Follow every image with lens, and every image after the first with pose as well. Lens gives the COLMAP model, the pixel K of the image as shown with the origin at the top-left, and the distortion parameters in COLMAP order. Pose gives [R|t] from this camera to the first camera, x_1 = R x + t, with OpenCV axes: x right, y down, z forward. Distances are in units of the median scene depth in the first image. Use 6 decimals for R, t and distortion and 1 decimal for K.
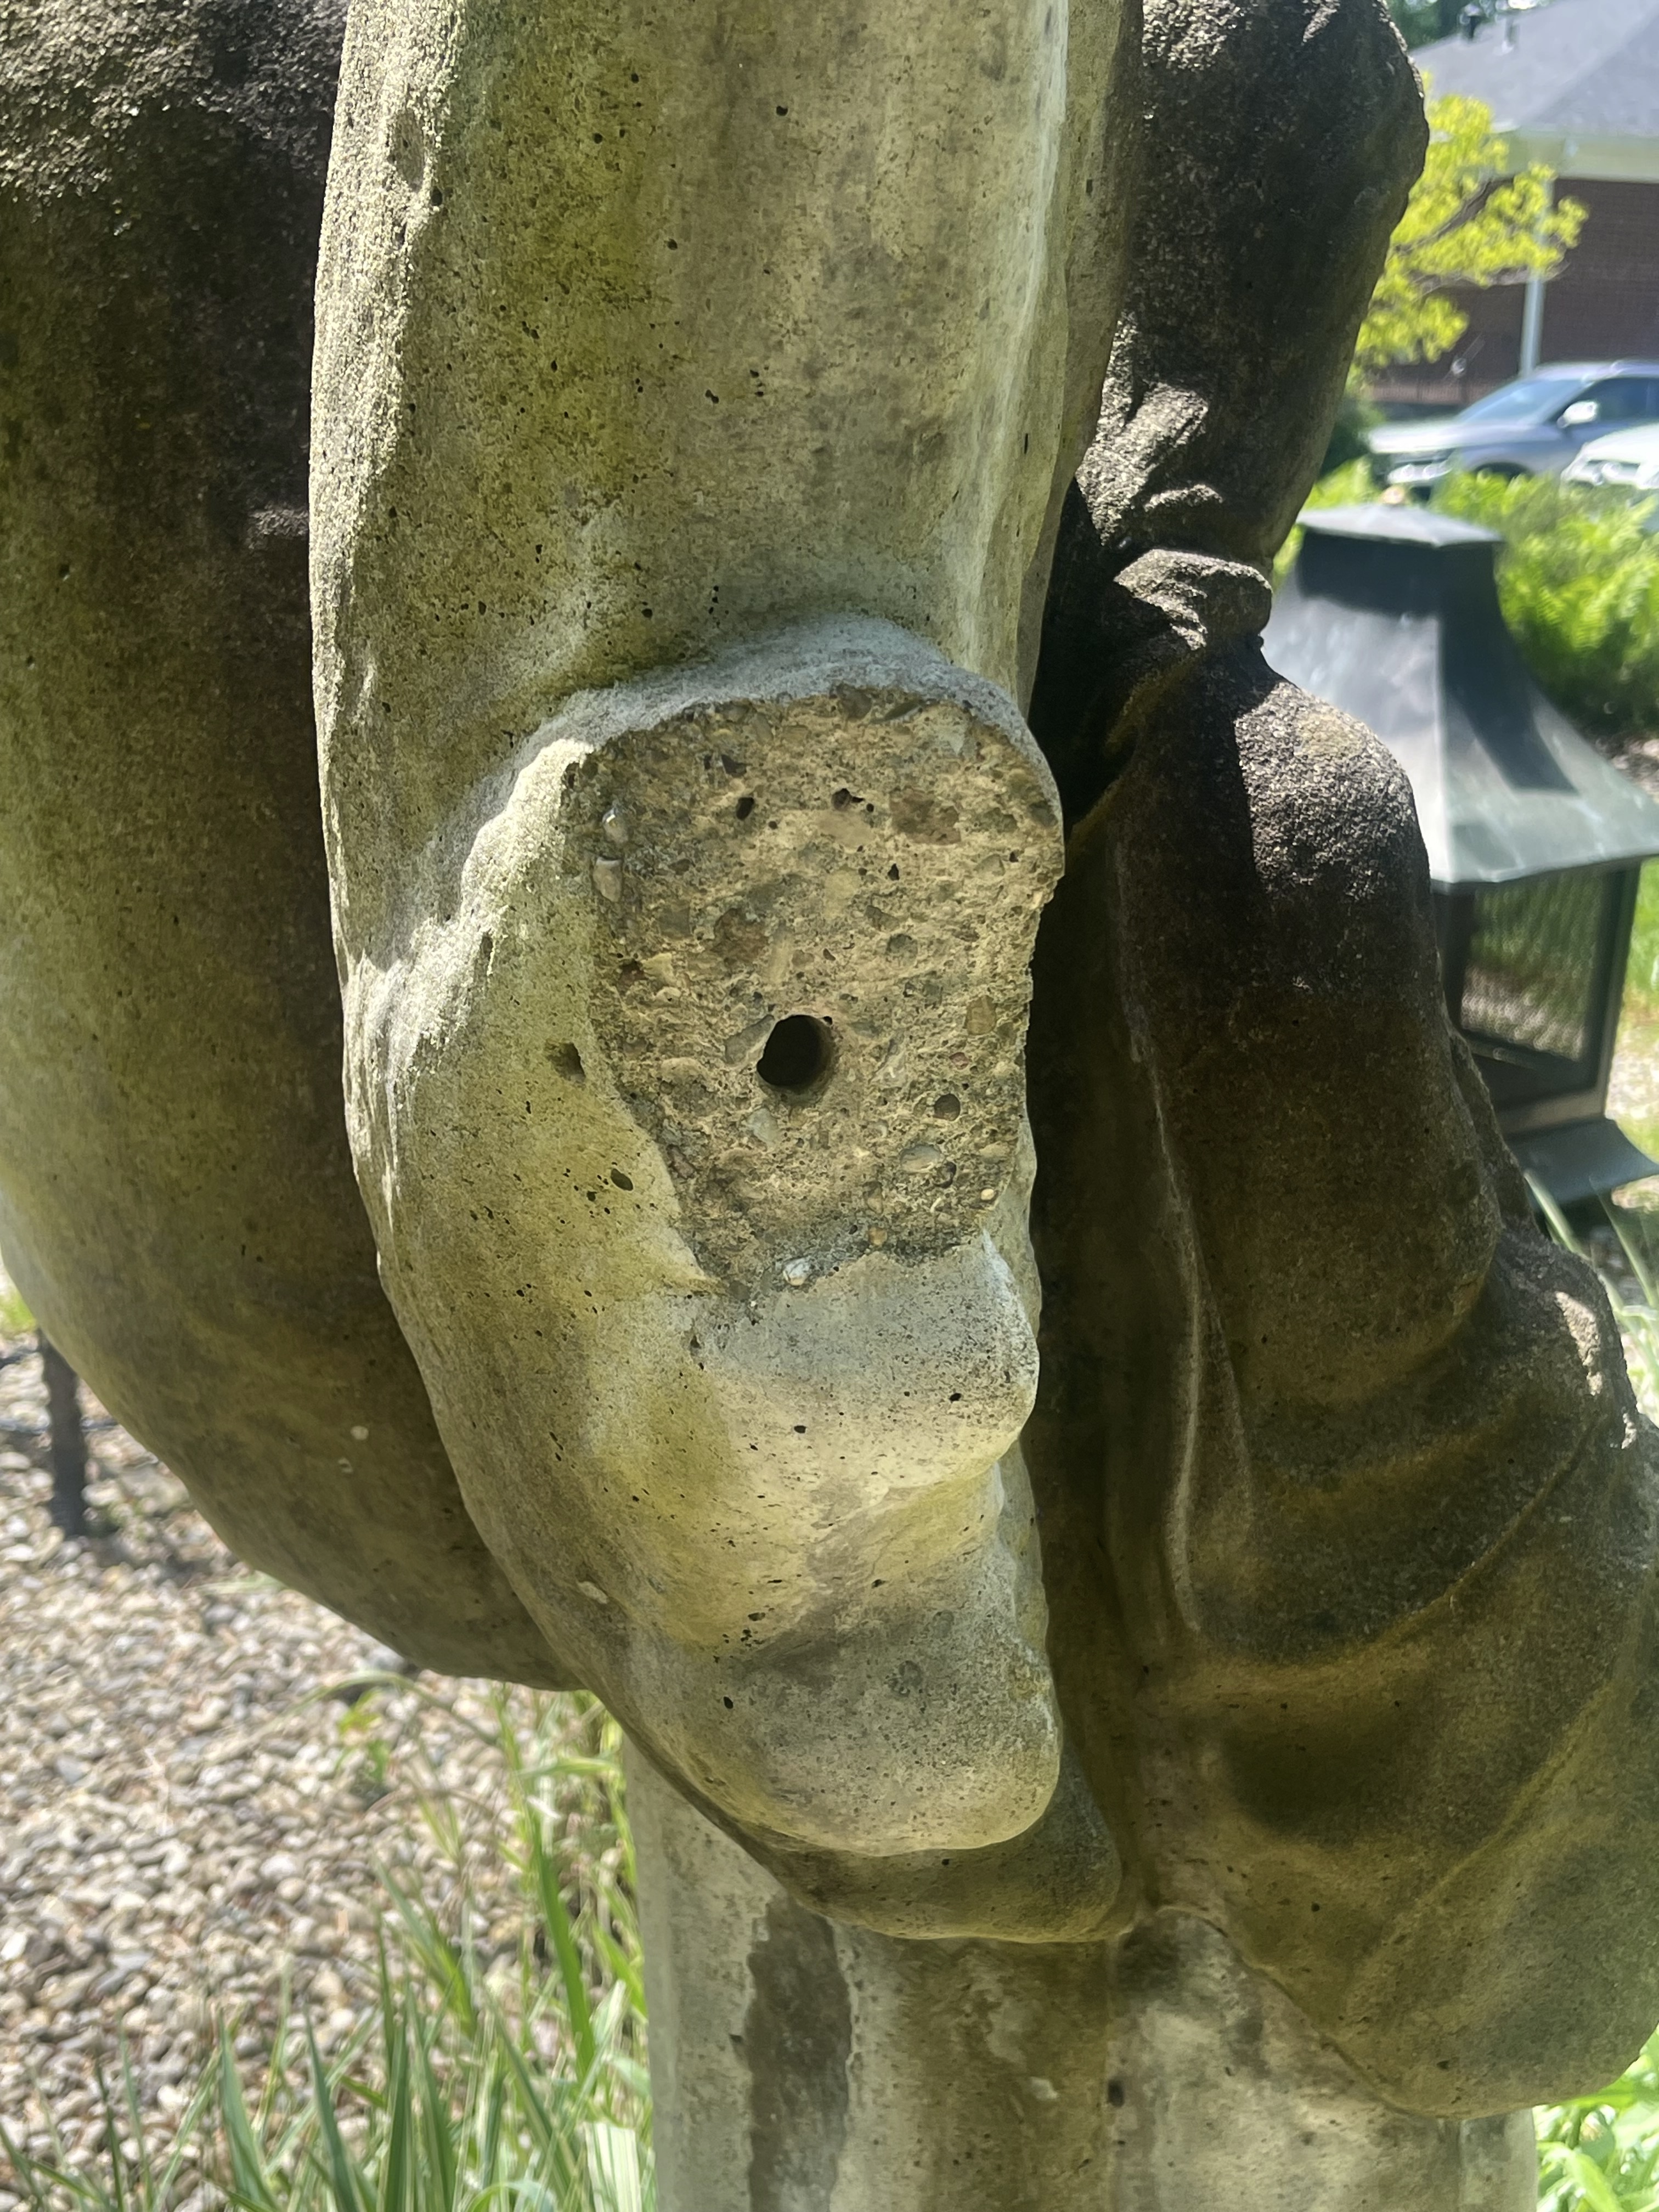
lens RADIAL K [[2673.1, 0, 829.5], [0, 2673.1, 1106.0], [0, 0, 1]] dist [-0.001125, 0.004272]
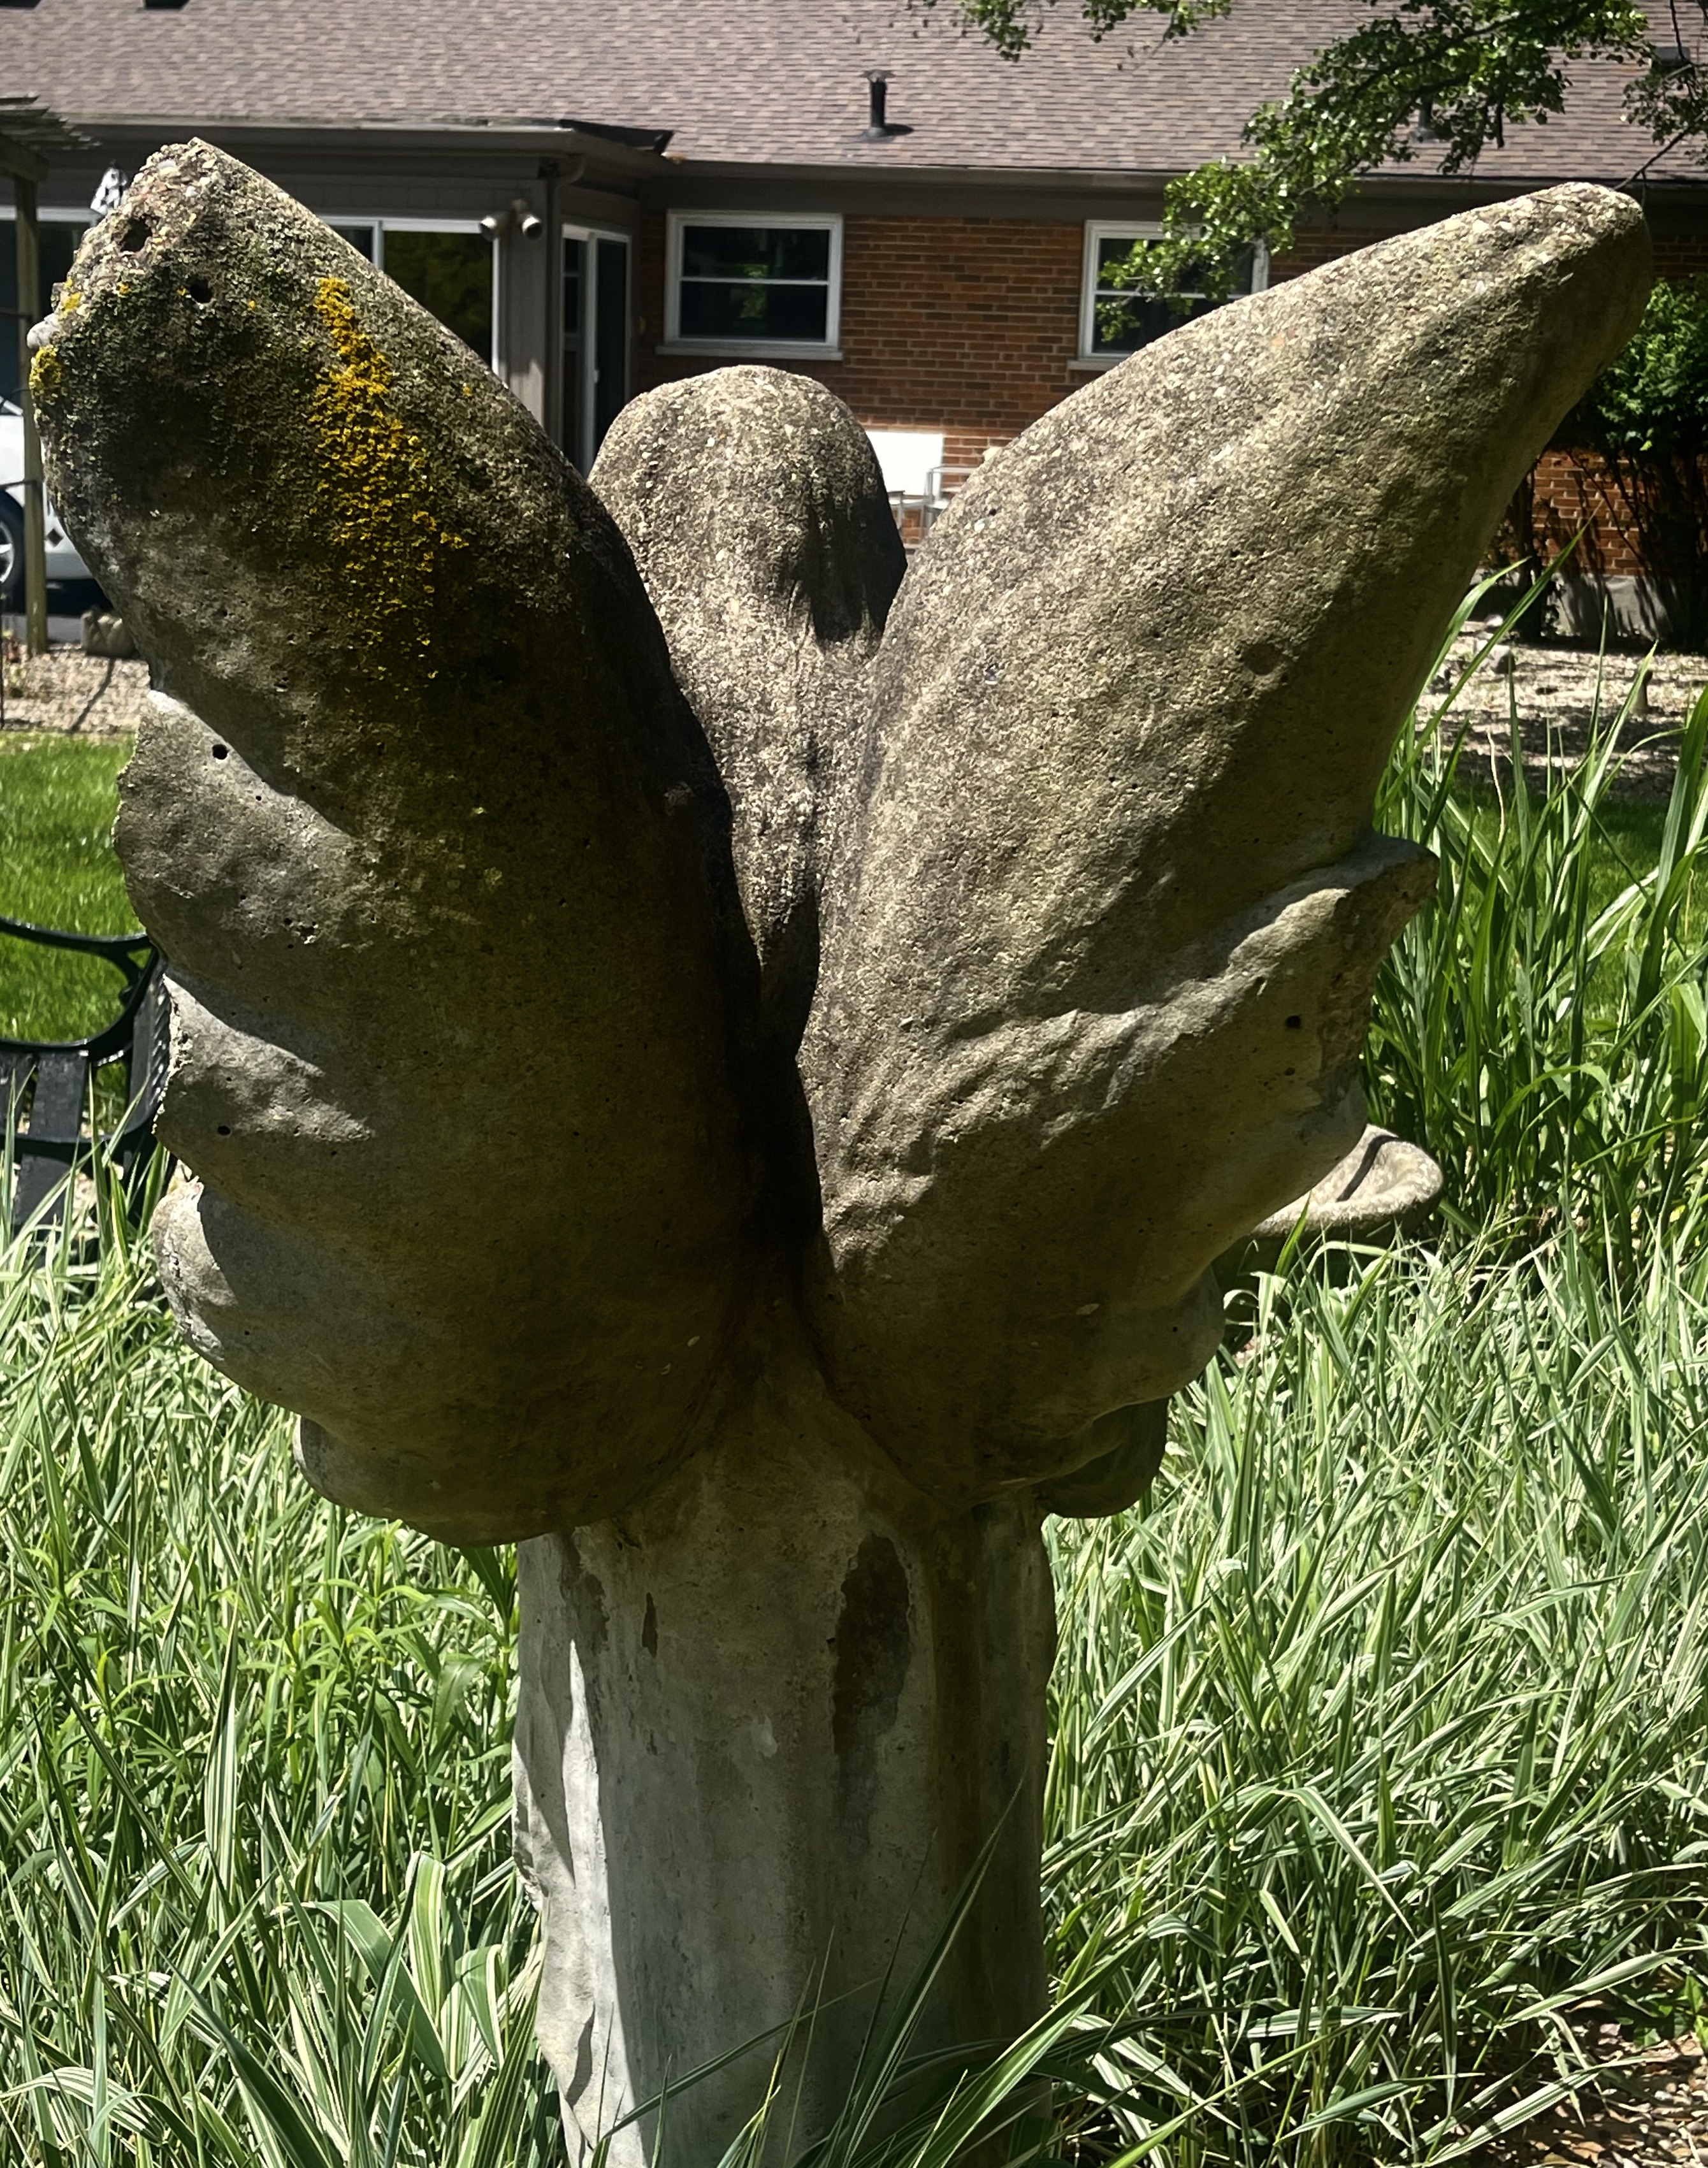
lens RADIAL K [[2758.9, 0, 854.0], [0, 2758.9, 1084.0], [0, 0, 1]] dist [-0.000062, -0.000465]
pose [[0.541215, -0.199355, 0.816911, -1.553561], [0.197517, 0.974449, 0.106942, -0.201805], [-0.817357, 0.103475, 0.566762, -0.048459]]
